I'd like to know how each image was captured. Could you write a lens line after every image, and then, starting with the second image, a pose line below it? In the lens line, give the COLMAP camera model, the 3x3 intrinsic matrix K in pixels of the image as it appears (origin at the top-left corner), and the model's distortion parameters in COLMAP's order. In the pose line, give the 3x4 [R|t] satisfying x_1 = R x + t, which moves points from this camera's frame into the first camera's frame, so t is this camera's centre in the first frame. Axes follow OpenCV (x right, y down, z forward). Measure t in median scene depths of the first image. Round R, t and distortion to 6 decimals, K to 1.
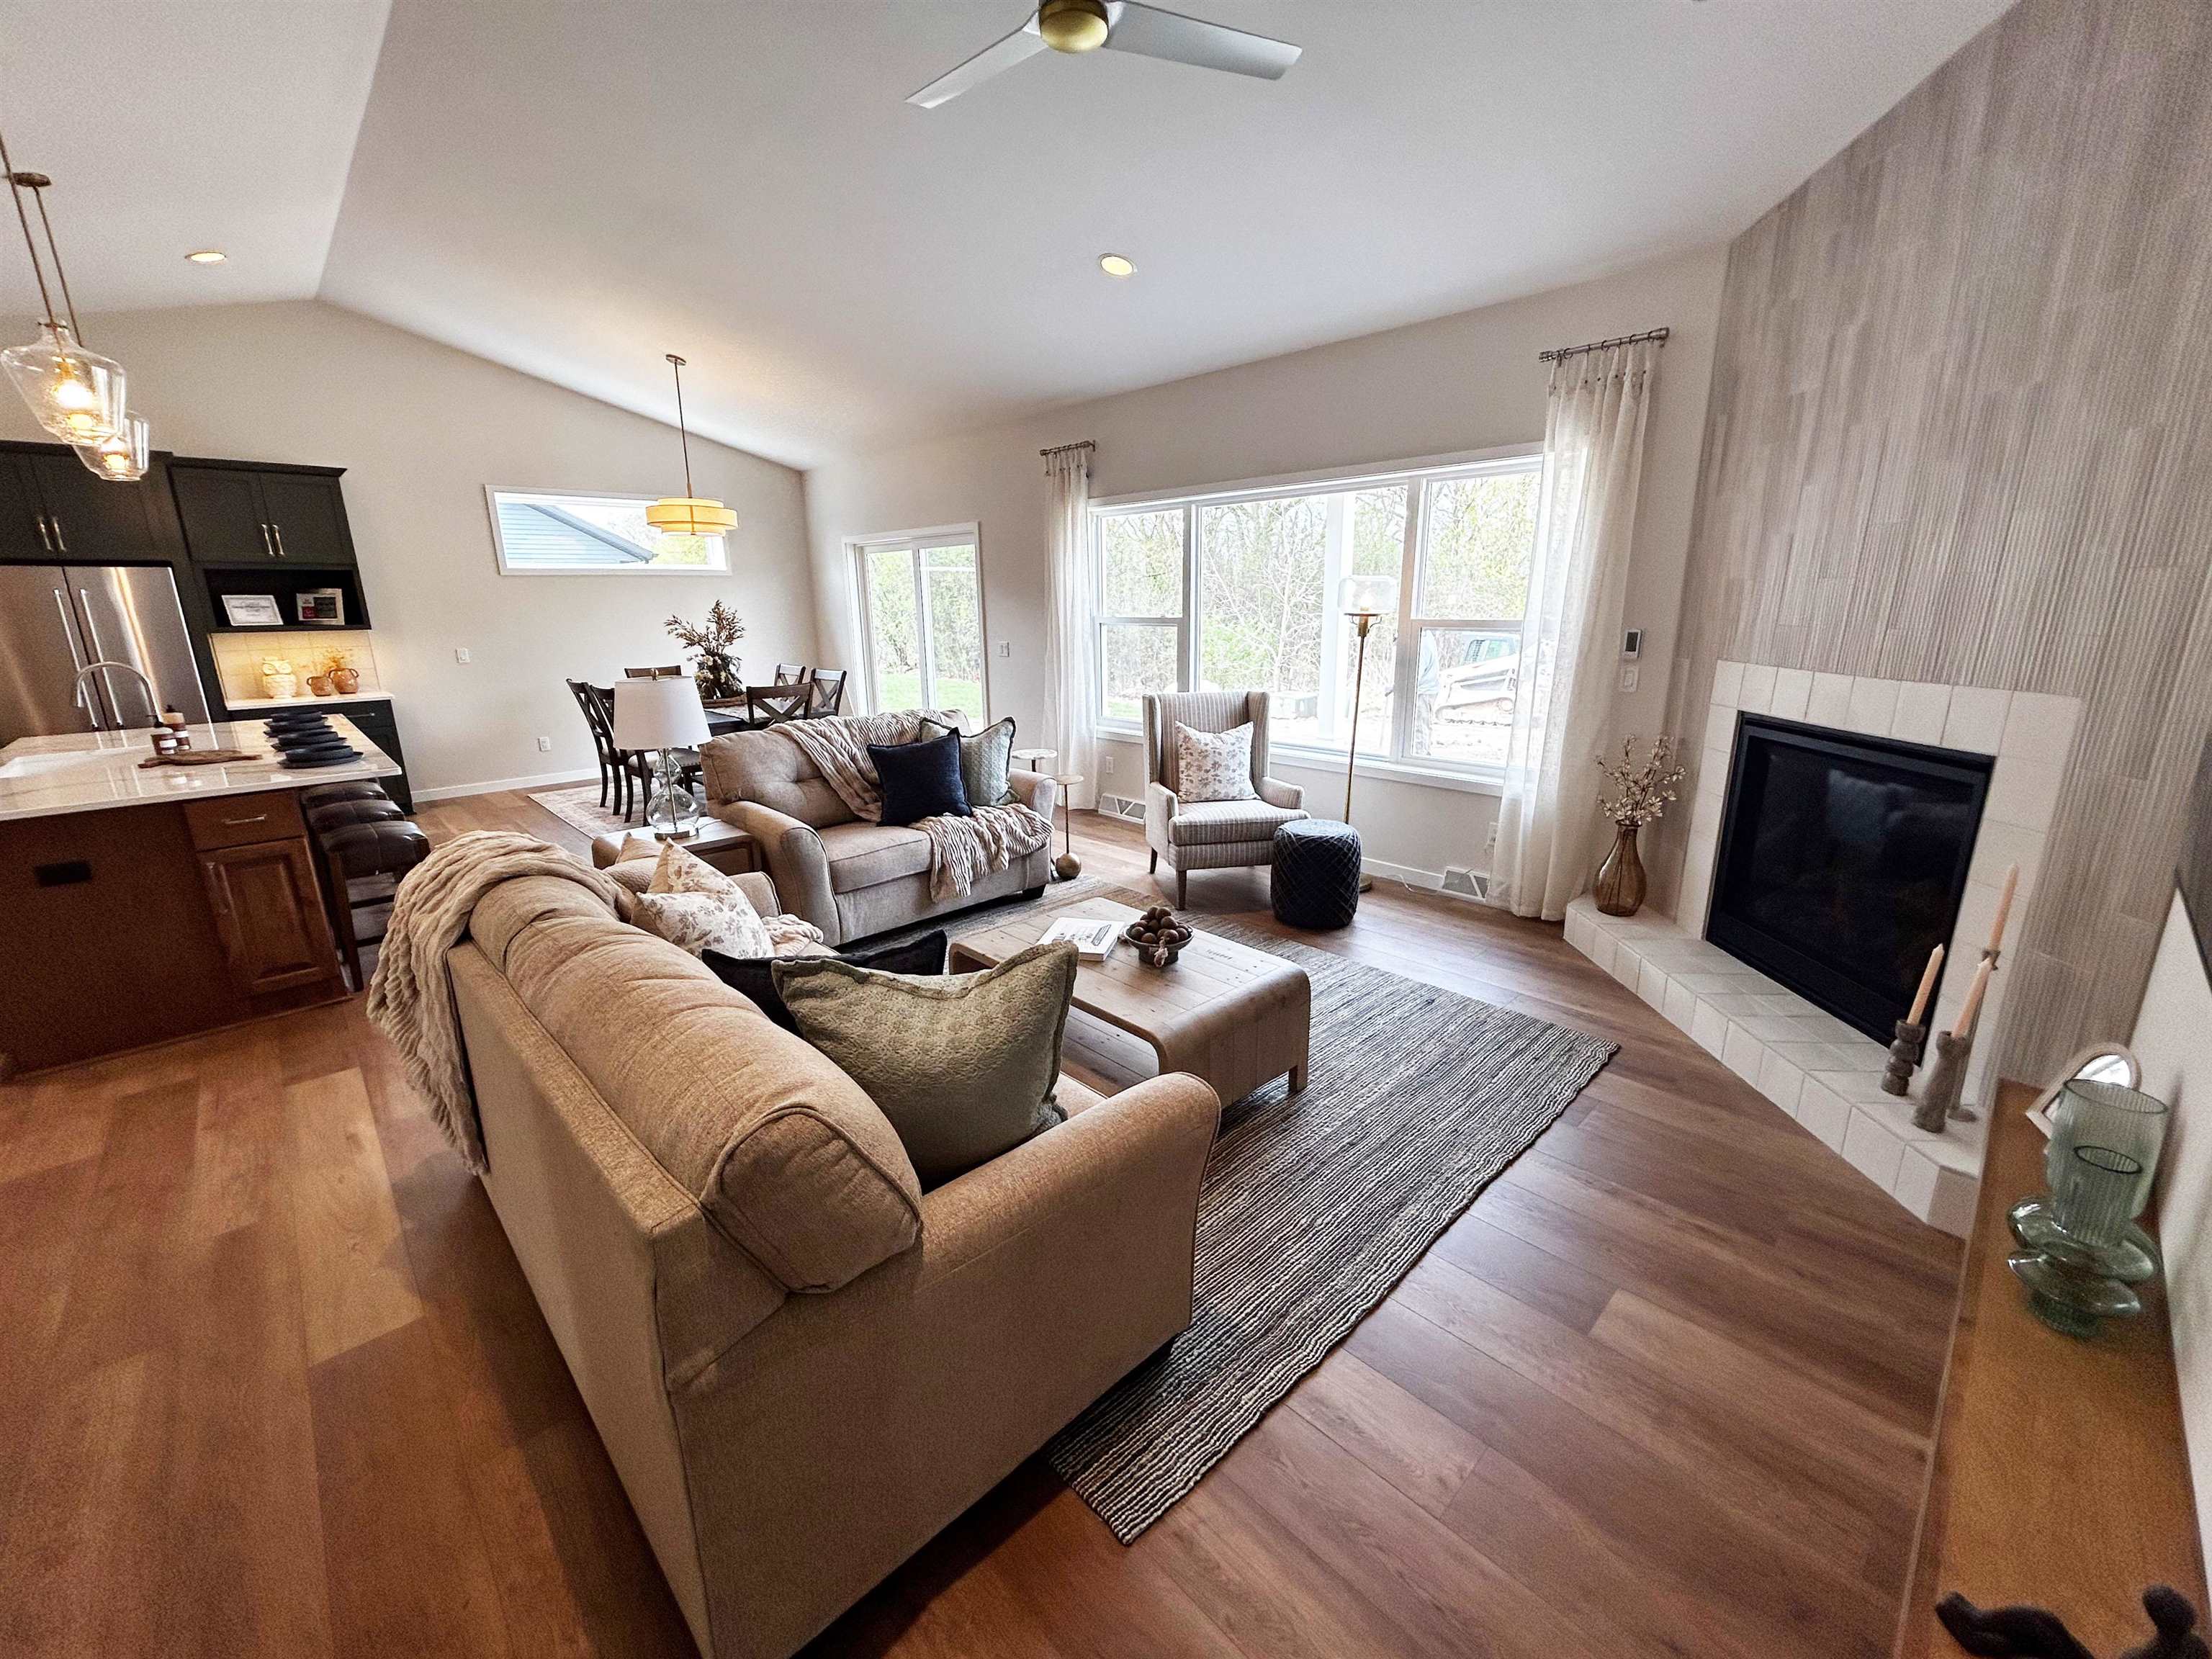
lens RADIAL K [[889.7, 0, 1103.8], [0, 889.7, 826.3], [0, 0, 1]] dist [-0.001713, 0.000237]
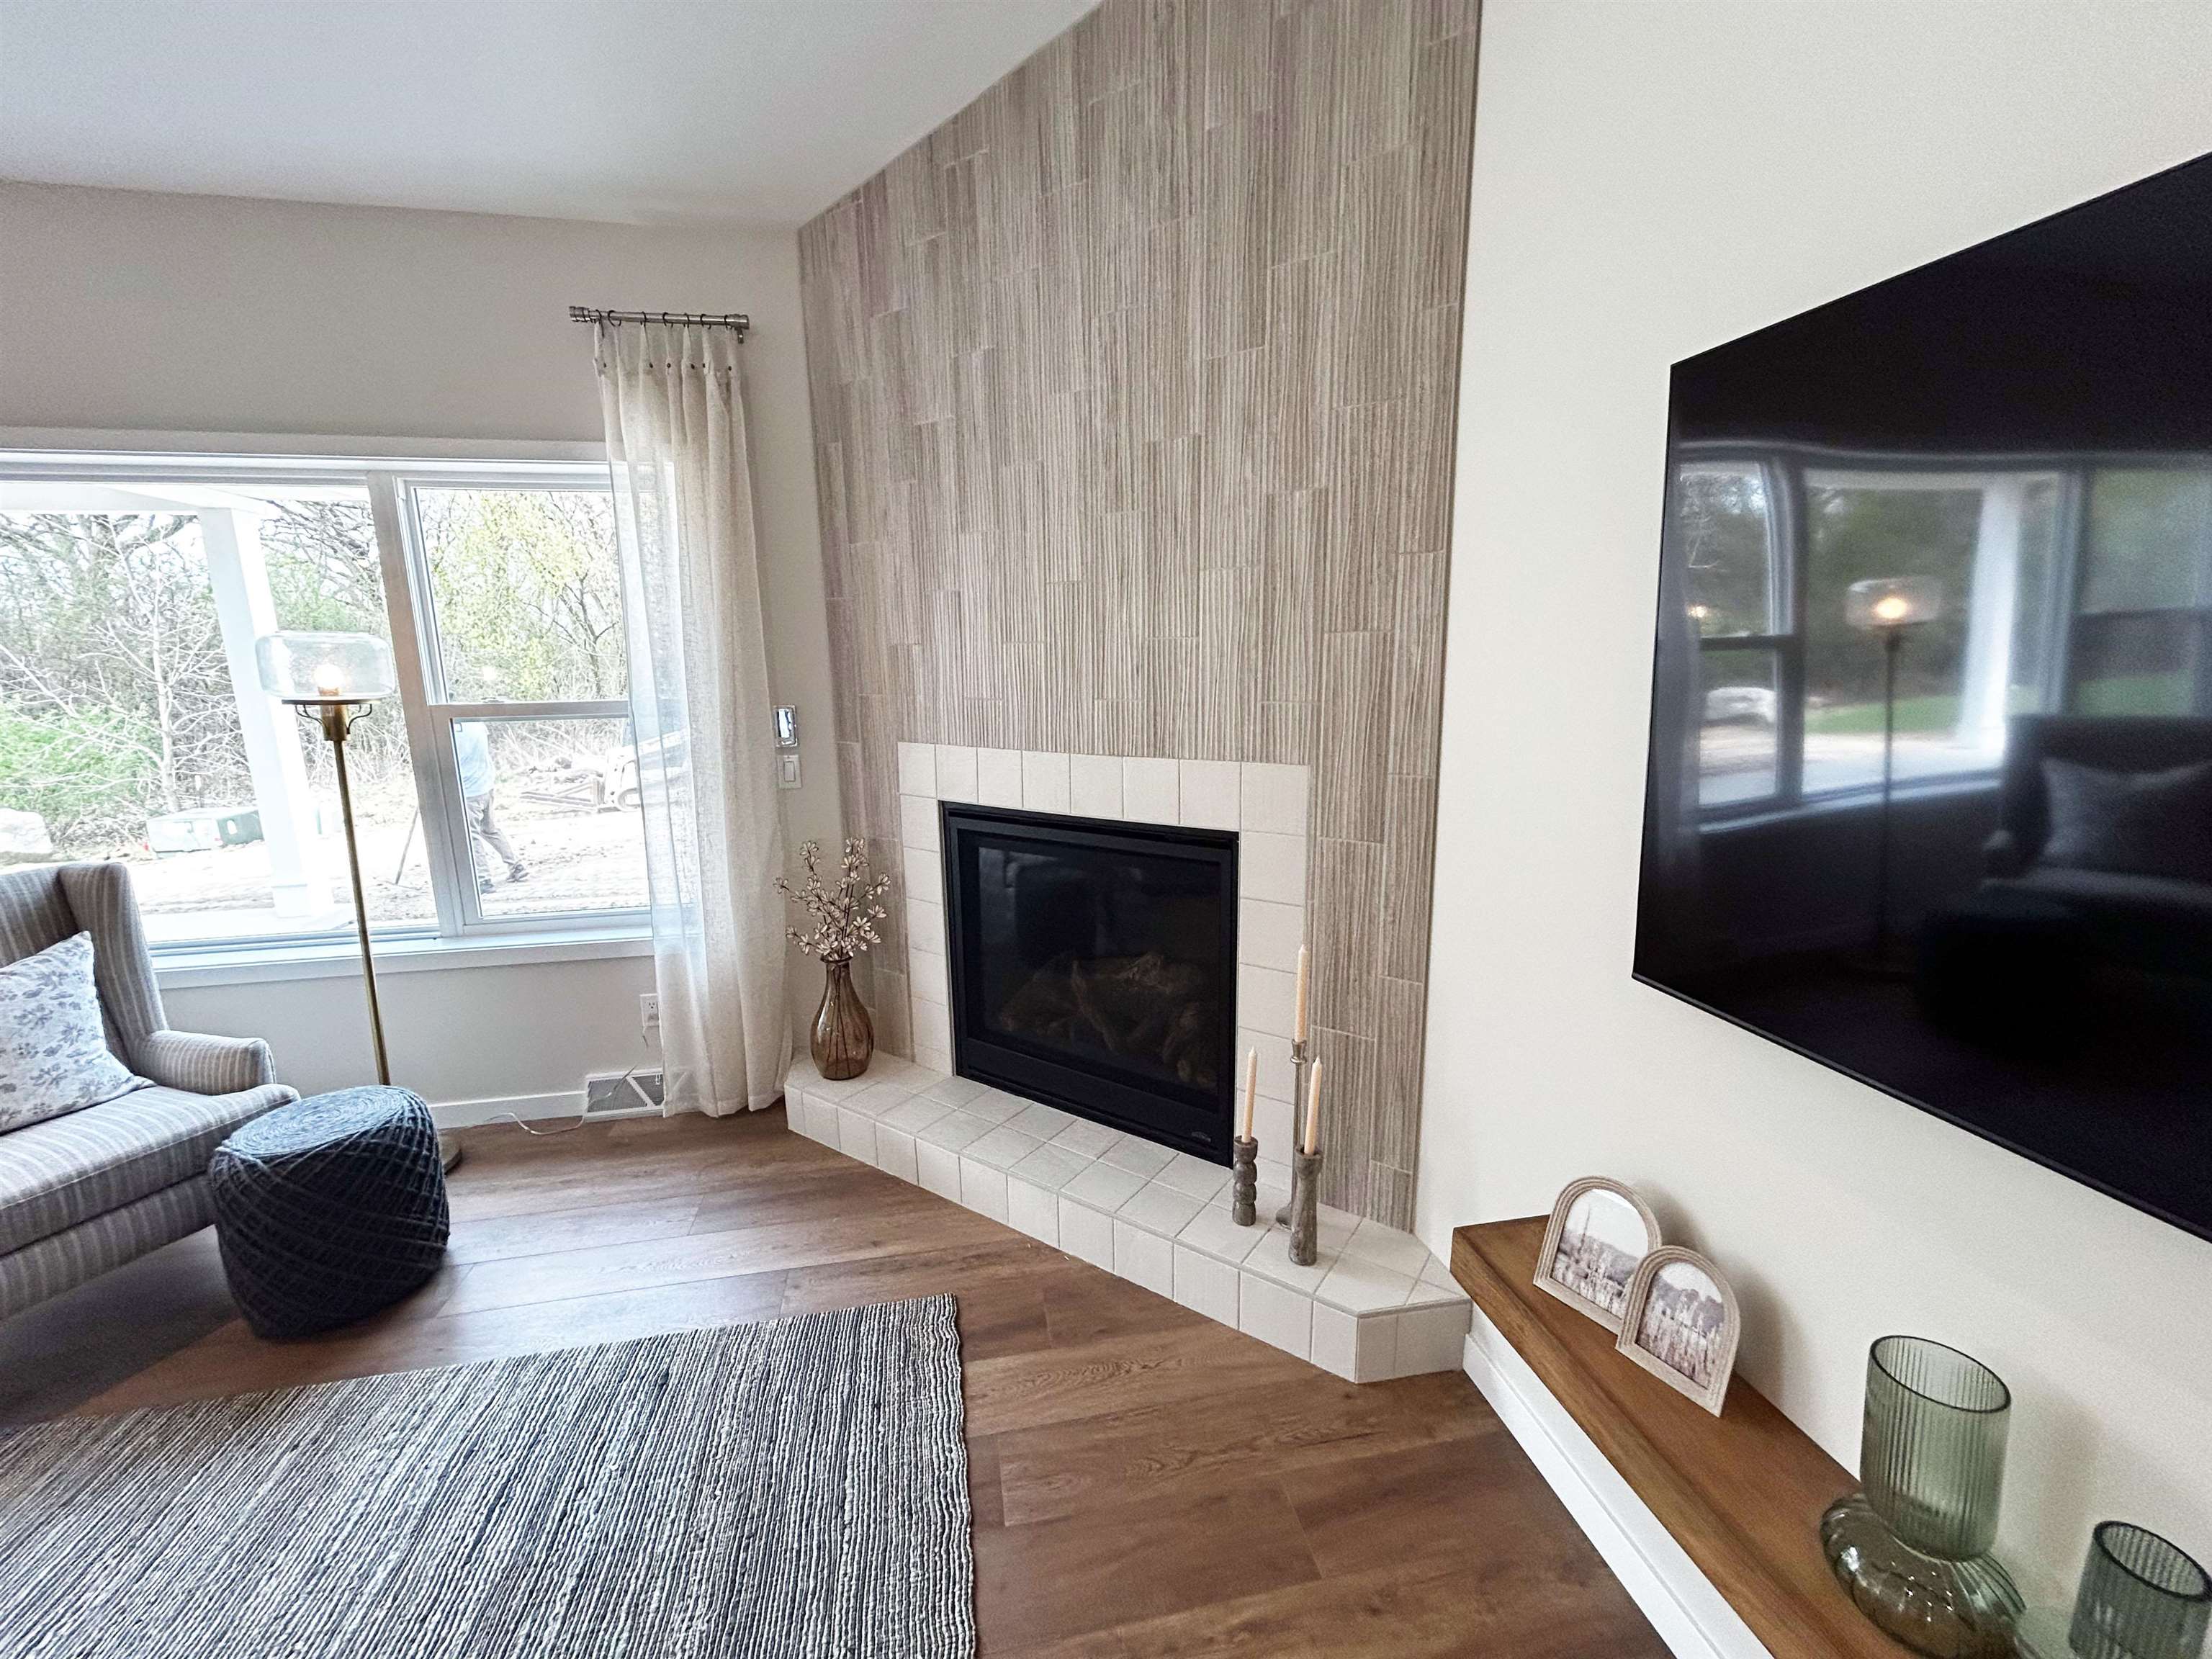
lens RADIAL K [[889.7, 0, 1103.8], [0, 889.7, 826.3], [0, 0, 1]] dist [-0.001713, 0.000237]
pose [[0.540796, -0.153867, 0.826961, 0.097289], [0.217029, 0.975364, 0.039551, -0.092084], [-0.812673, 0.158085, 0.560867, 0.360919]]
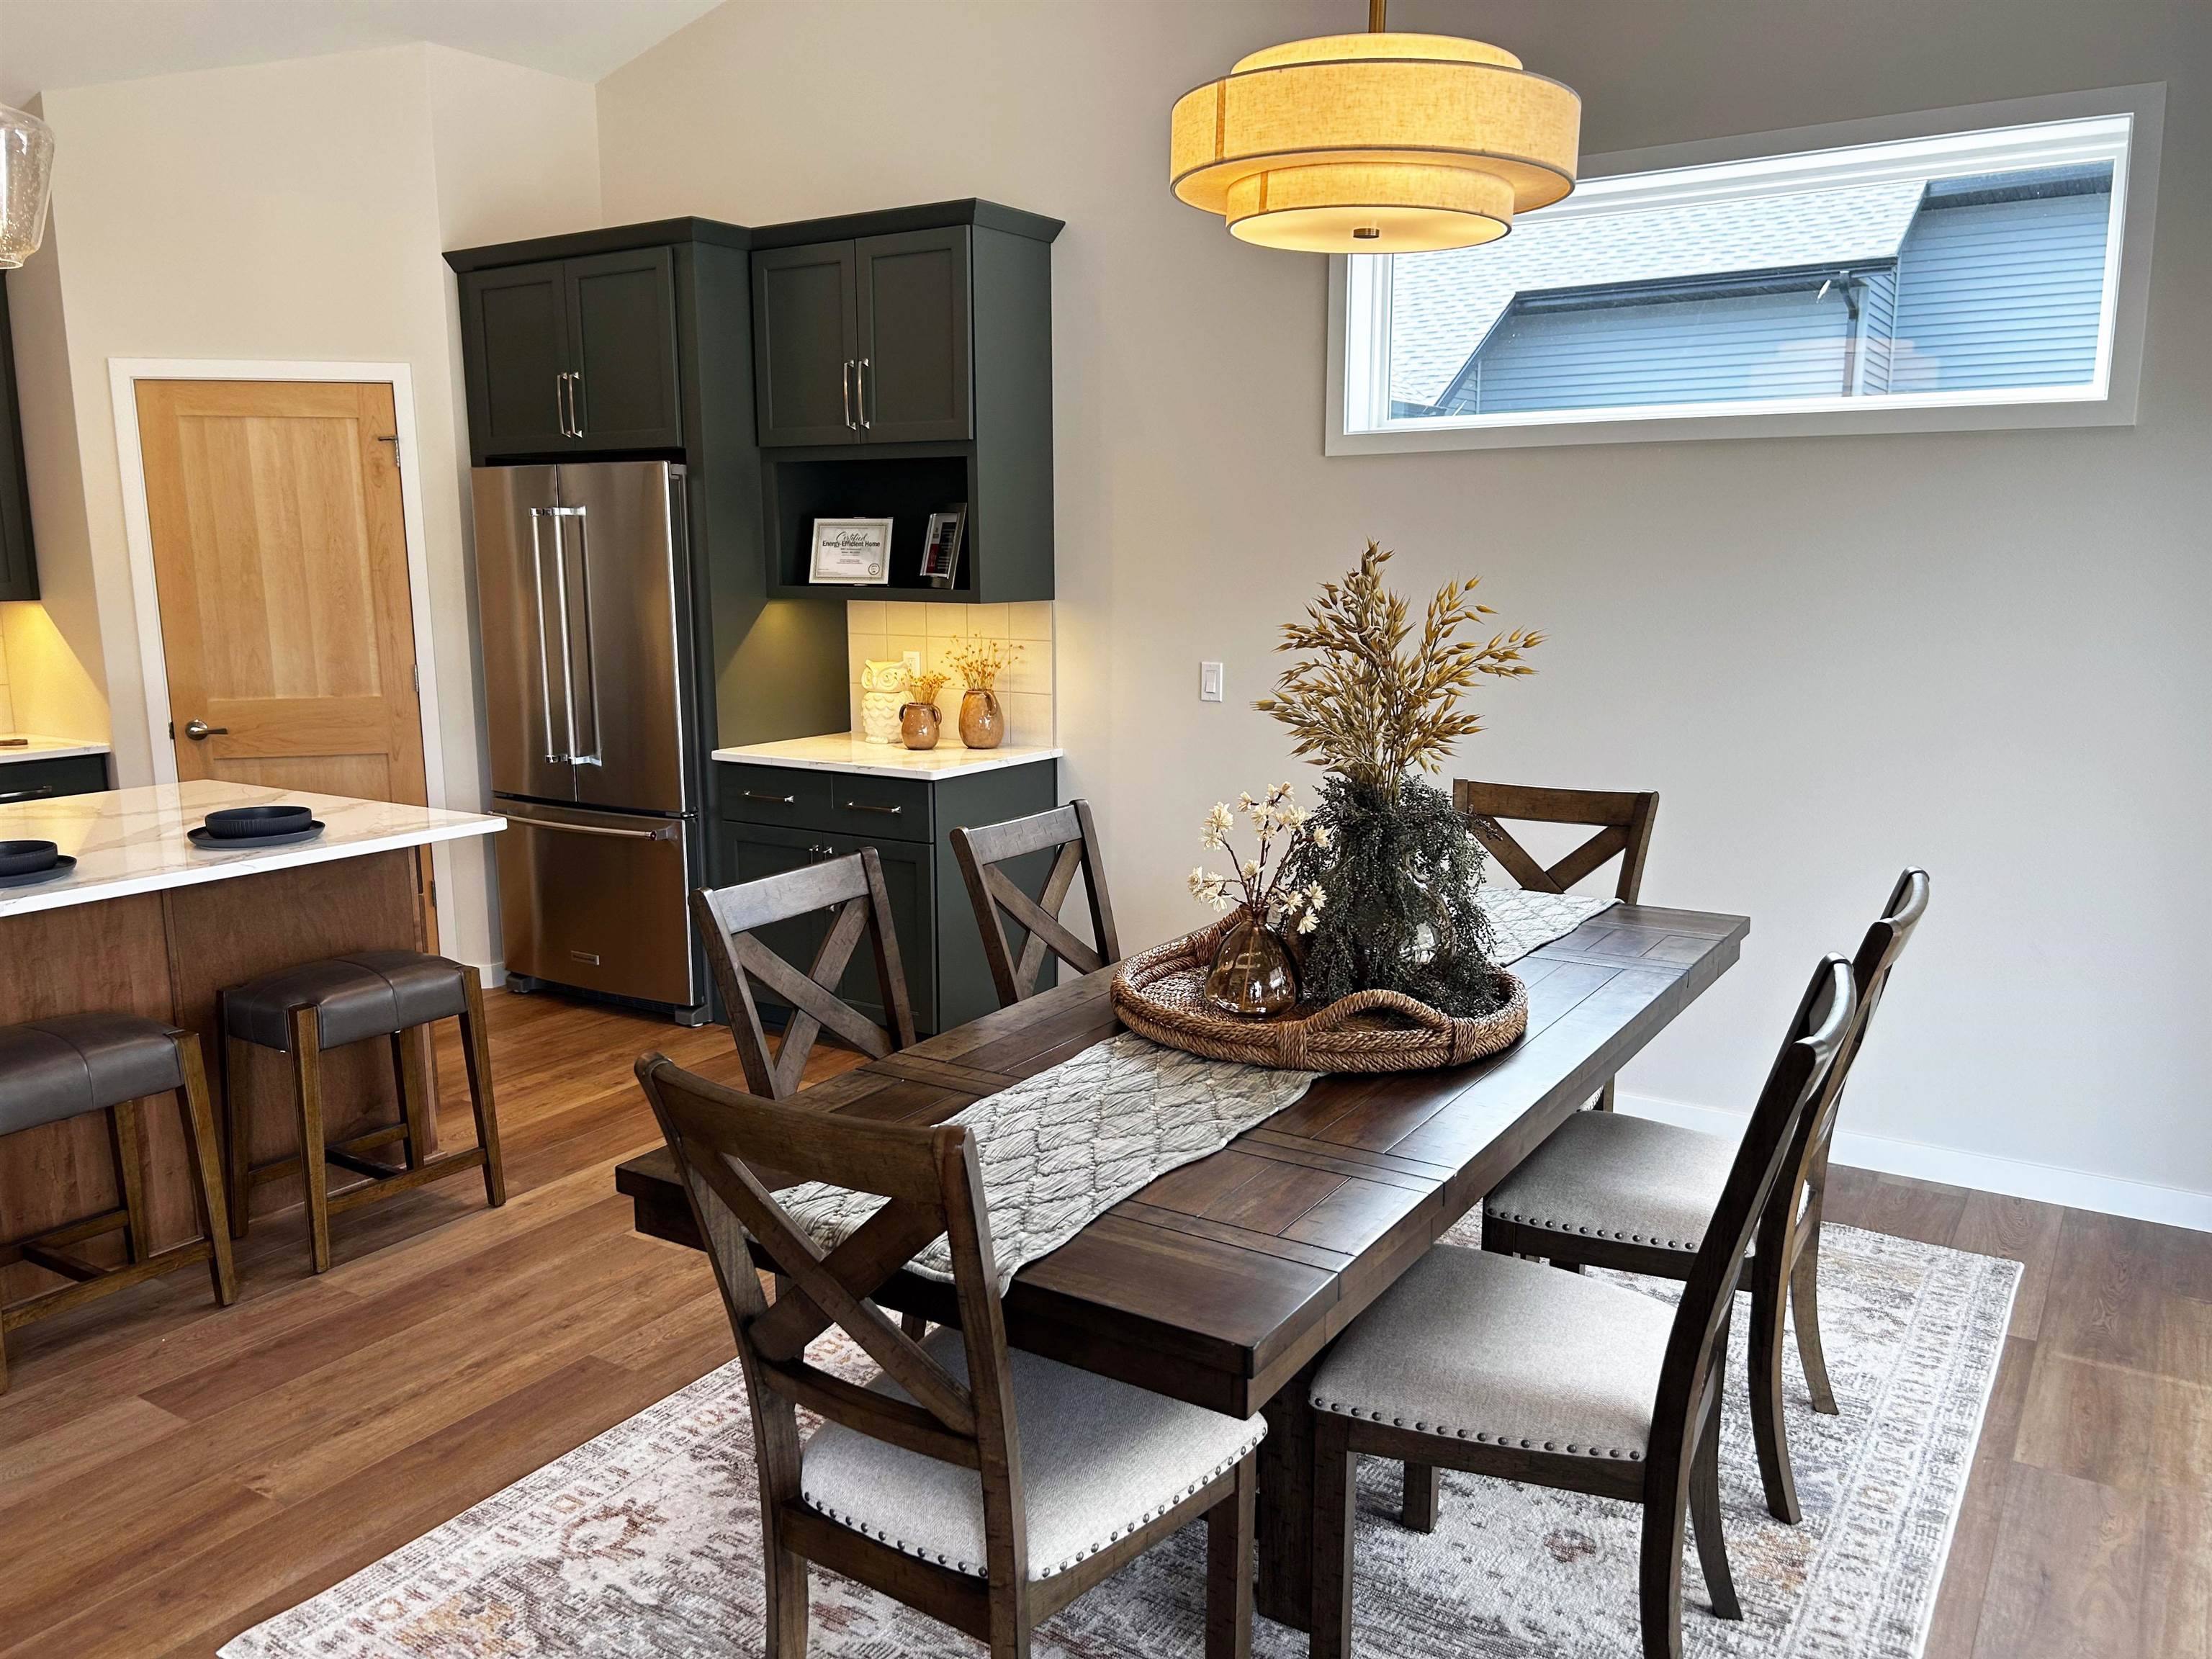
lens RADIAL K [[1664.8, 0, 1103.7], [0, 1664.8, 857.0], [0, 0, 1]] dist [0.037803, -0.046341]
pose [[0.238447, 0.193053, -0.951774, -0.124235], [-0.238677, 0.961633, 0.135257, -0.386322], [0.941369, 0.194915, 0.275376, 1.480801]]
